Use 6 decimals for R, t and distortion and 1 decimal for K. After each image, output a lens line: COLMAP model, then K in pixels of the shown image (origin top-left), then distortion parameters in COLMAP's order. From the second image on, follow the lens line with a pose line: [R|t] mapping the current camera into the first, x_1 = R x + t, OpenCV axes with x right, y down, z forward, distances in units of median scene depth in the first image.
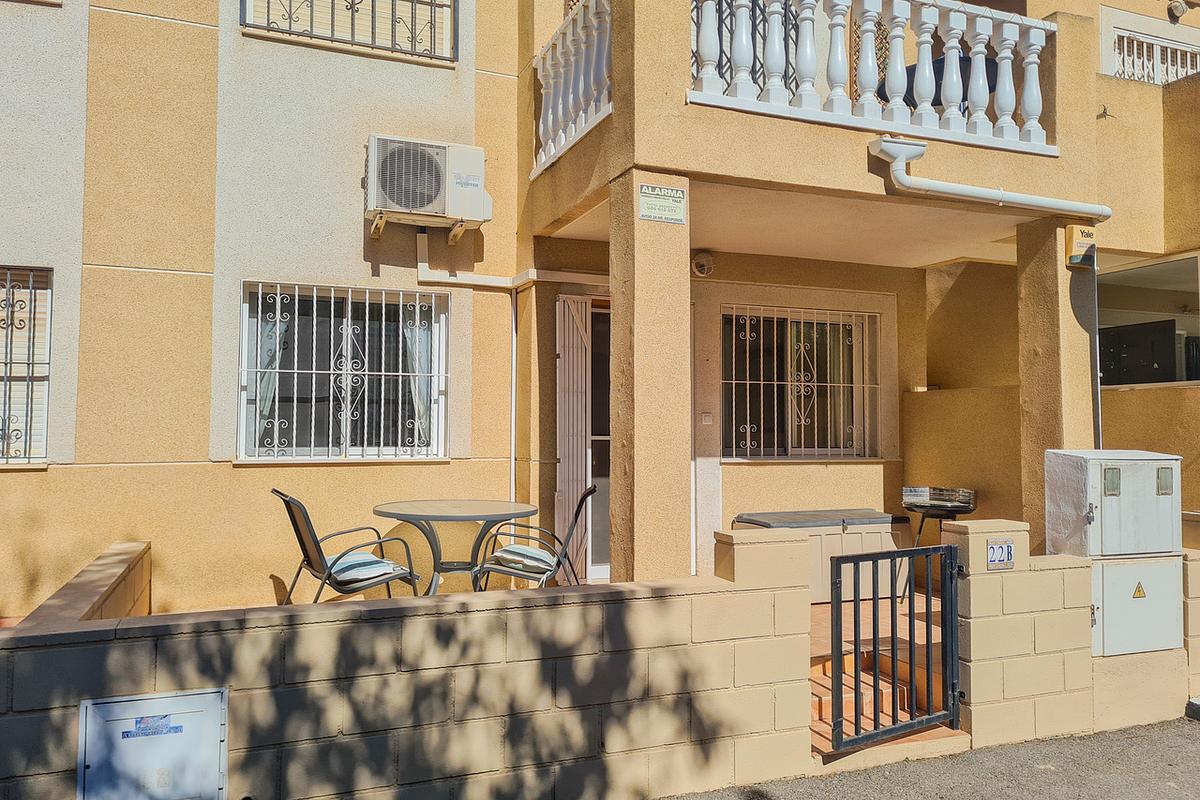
lens RADIAL K [[879.2, 0, 600.0], [0, 879.2, 400.0], [0, 0, 1]] dist [0.081283, 0.000923]
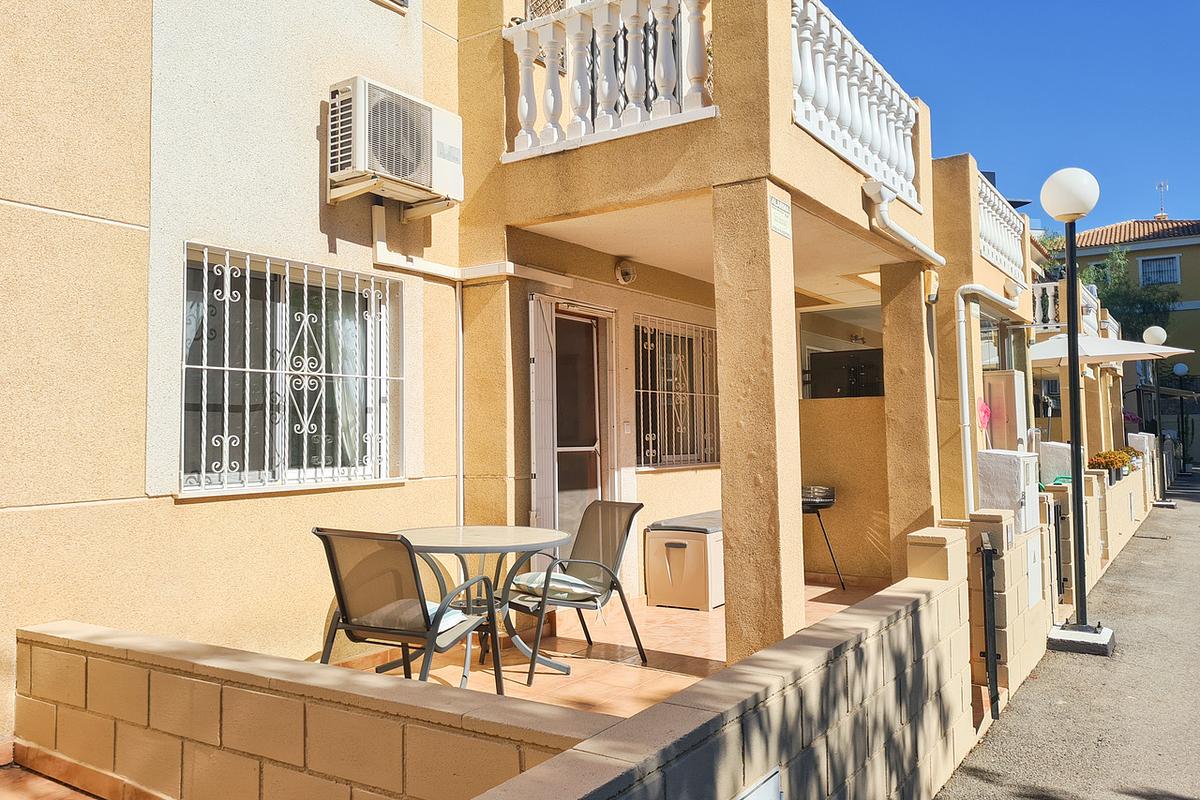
lens RADIAL K [[906.8, 0, 600.7], [0, 906.8, 388.1], [0, 0, 1]] dist [0.089113, -0.000032]
pose [[0.823713, 0.014904, 0.566810, -0.513668], [-0.002625, 0.999744, -0.022473, -0.000593], [-0.567000, 0.017023, 0.823542, 0.188320]]
